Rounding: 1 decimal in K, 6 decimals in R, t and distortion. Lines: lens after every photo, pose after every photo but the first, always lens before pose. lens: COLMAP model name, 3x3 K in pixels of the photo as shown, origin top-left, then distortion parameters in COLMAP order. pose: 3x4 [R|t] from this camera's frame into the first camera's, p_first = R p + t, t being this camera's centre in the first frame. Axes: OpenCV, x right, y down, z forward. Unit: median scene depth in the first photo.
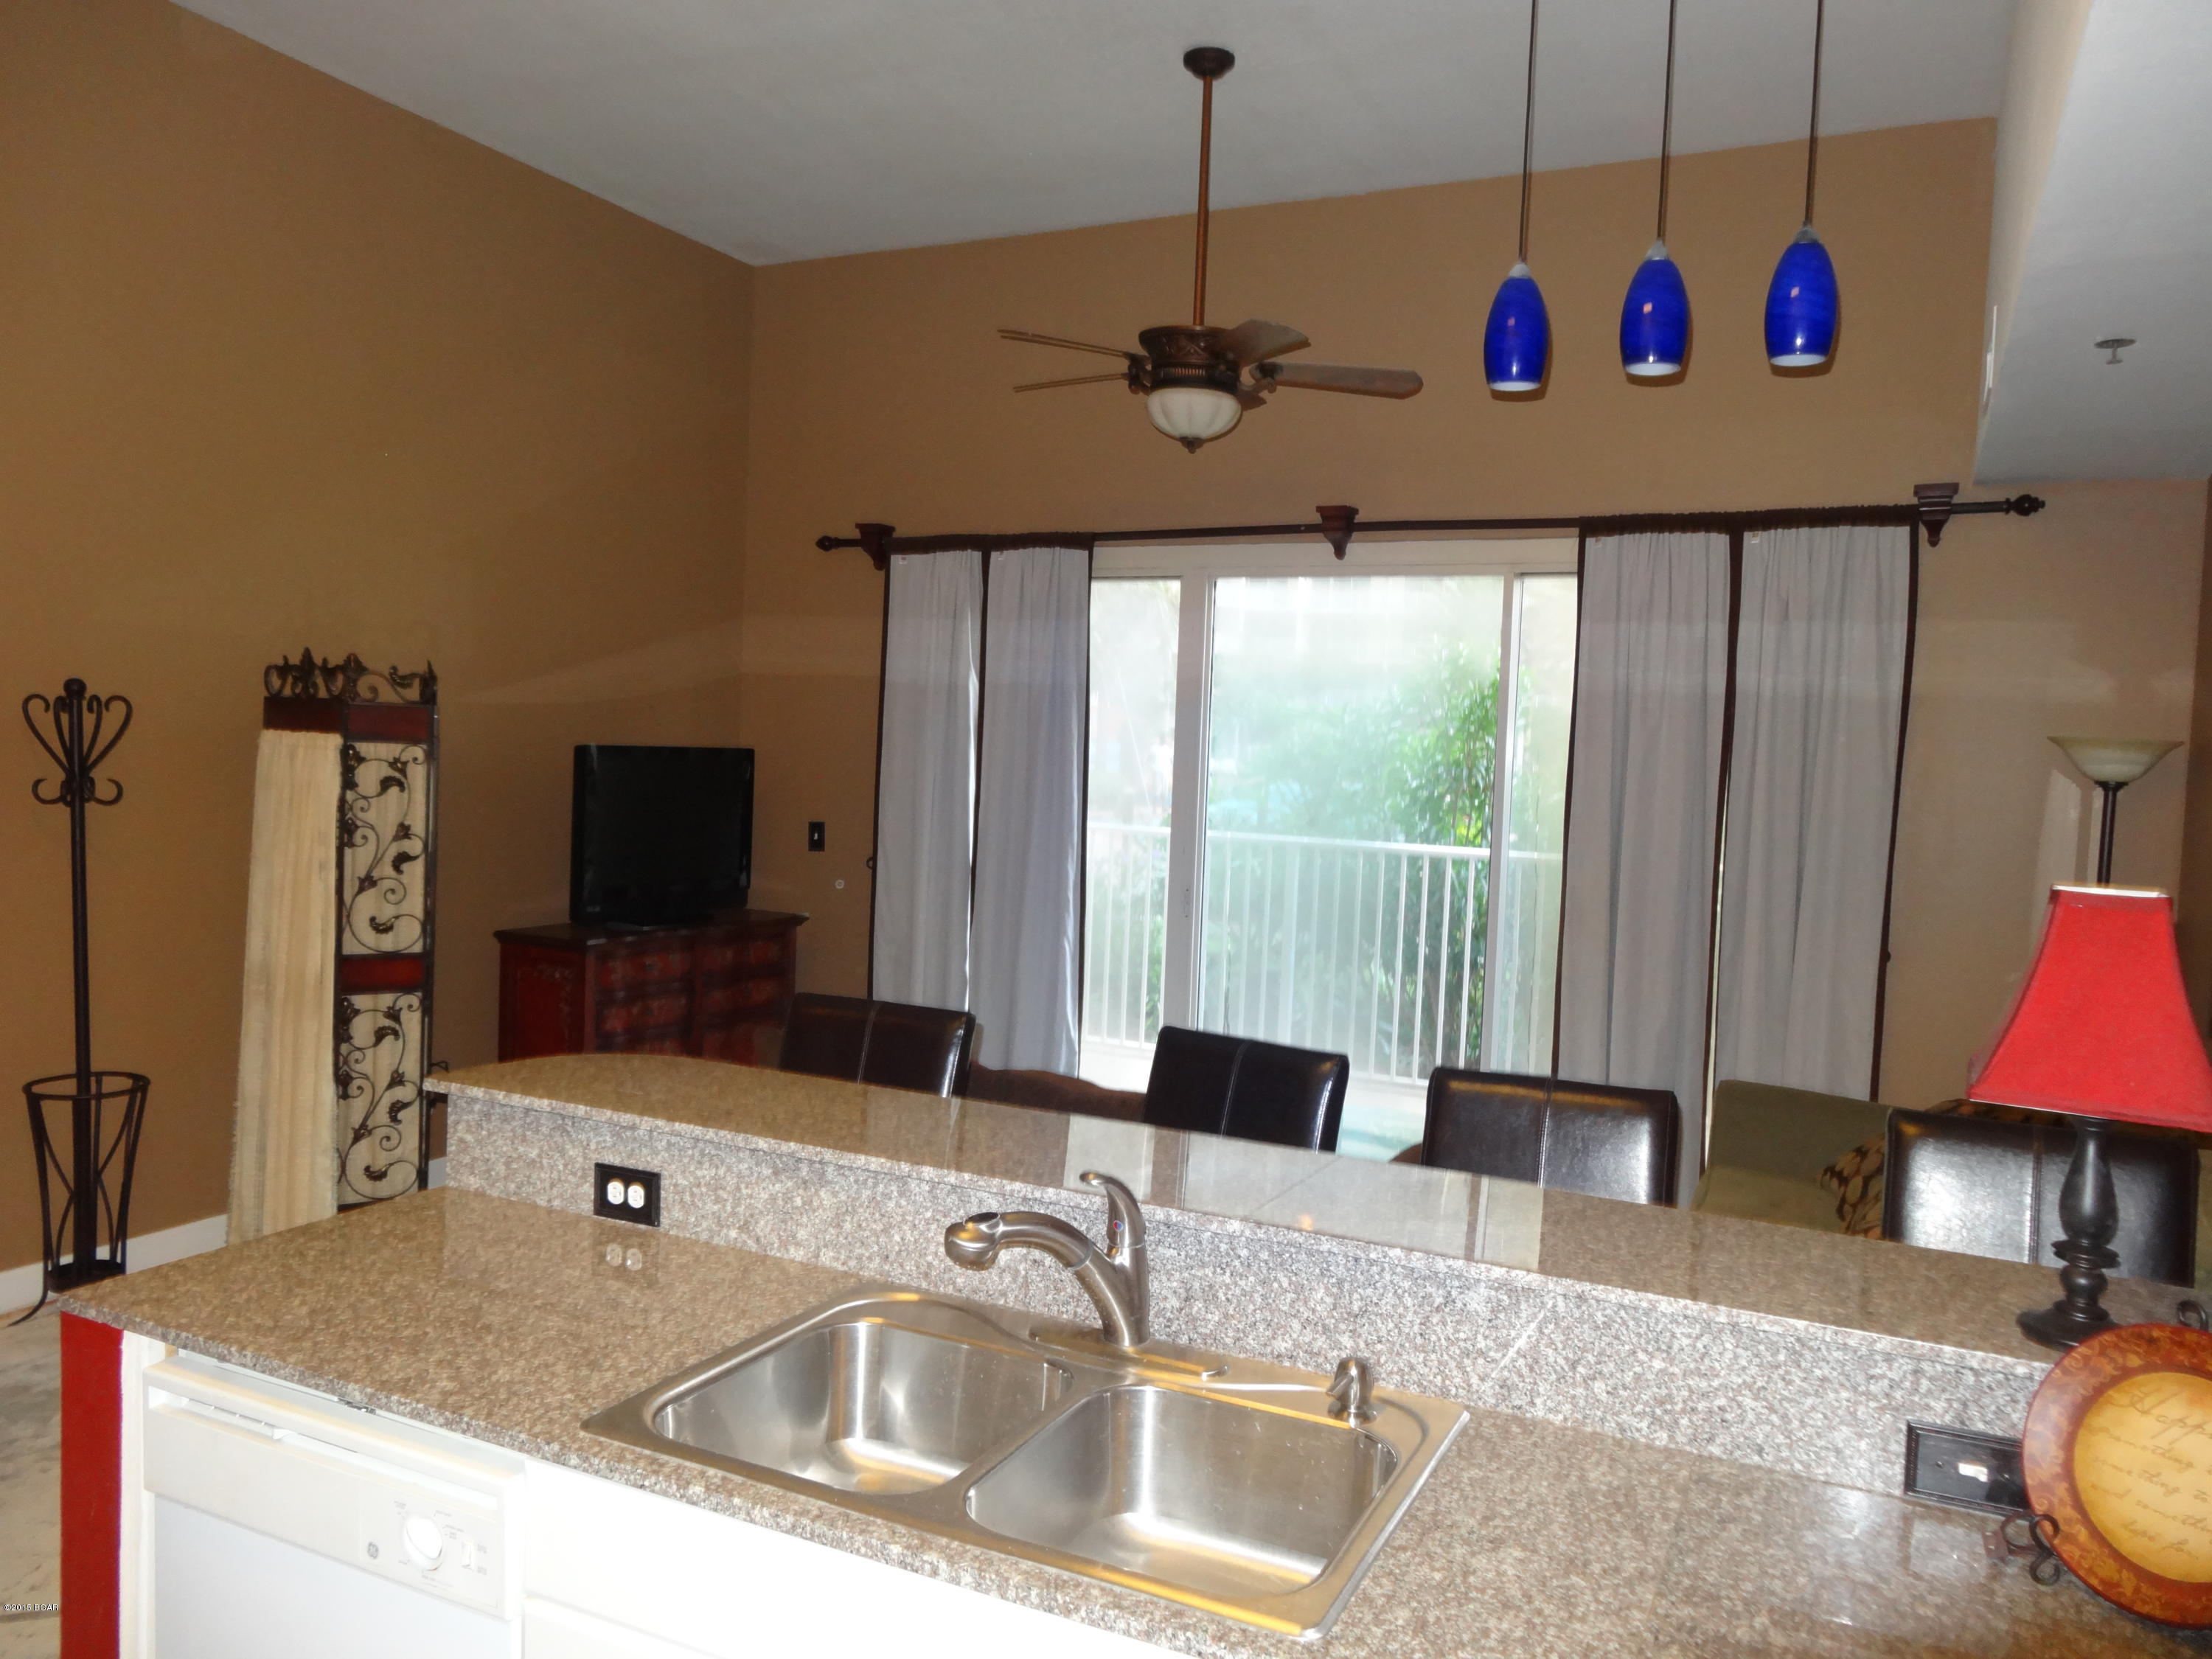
lens RADIAL K [[1609.1, 0, 1106.2], [0, 1609.1, 802.5], [0, 0, 1]] dist [0.002118, 0.002391]
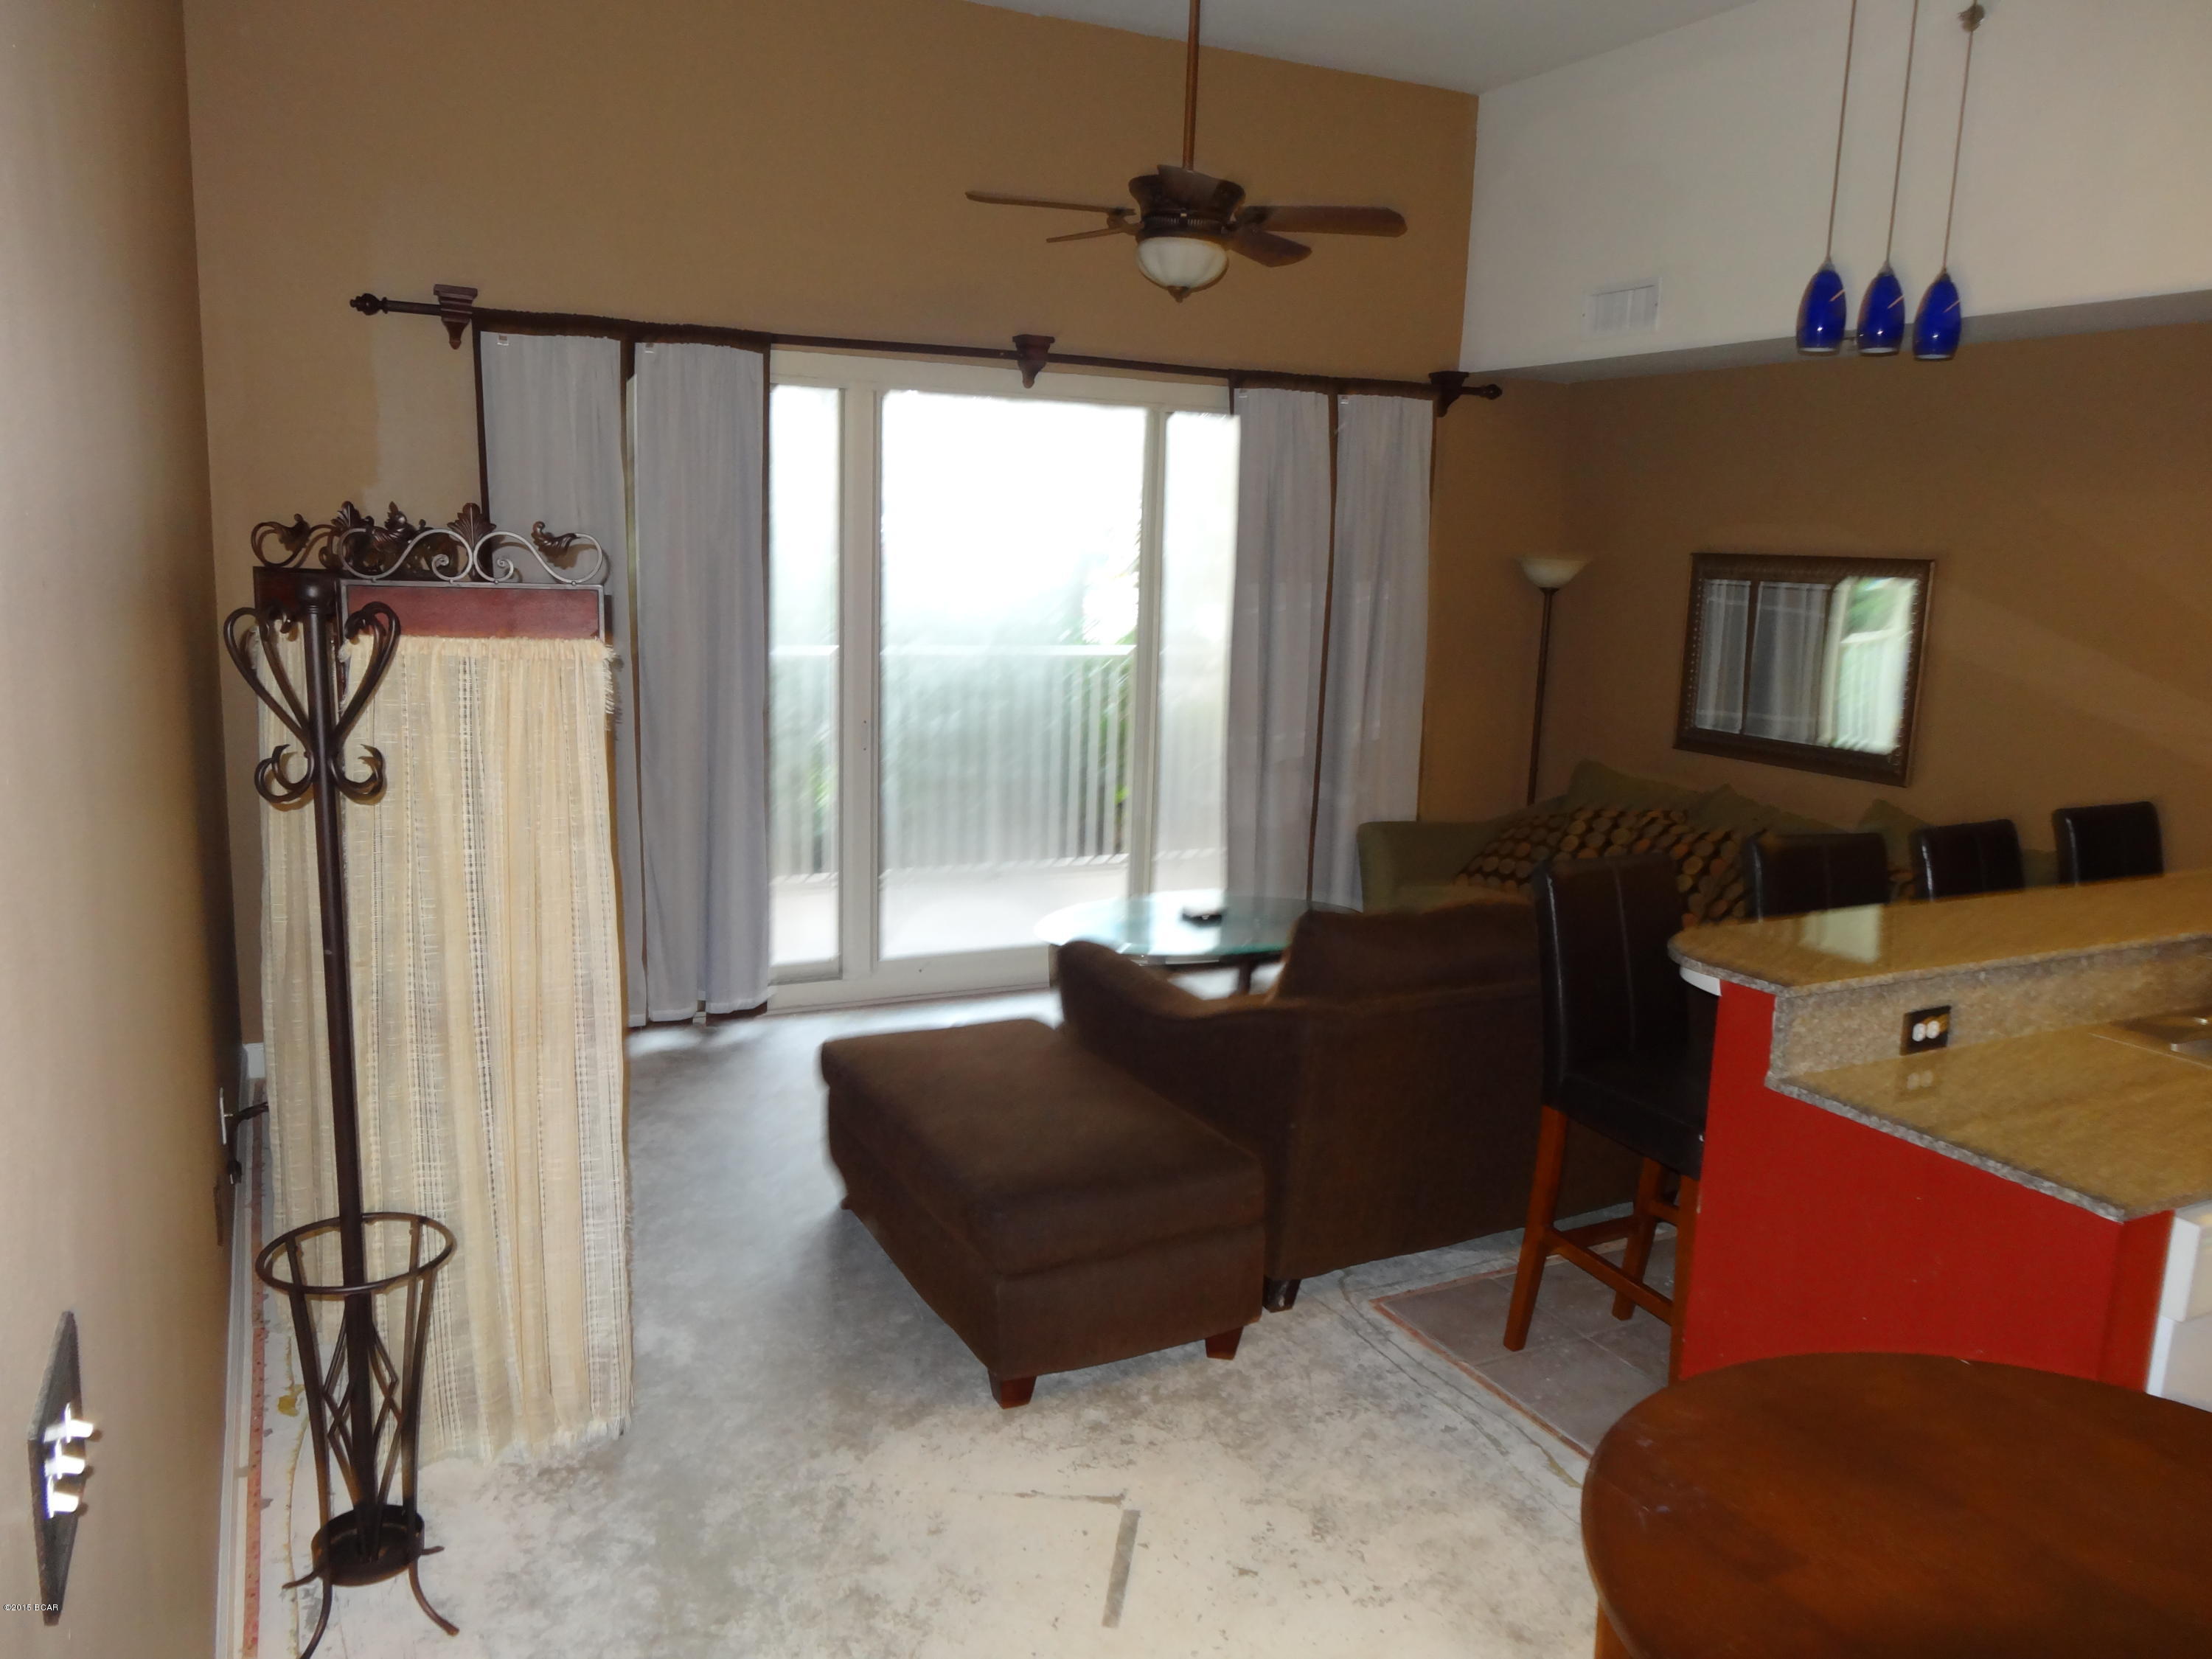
lens RADIAL K [[1632.5, 0, 1106.0], [0, 1632.5, 829.5], [0, 0, 1]] dist [0.000120, 0.001349]
pose [[0.605753, -0.160365, 0.779324, -0.815563], [0.022183, 0.982501, 0.184932, -0.079025], [-0.795344, -0.094735, 0.598710, 0.375916]]
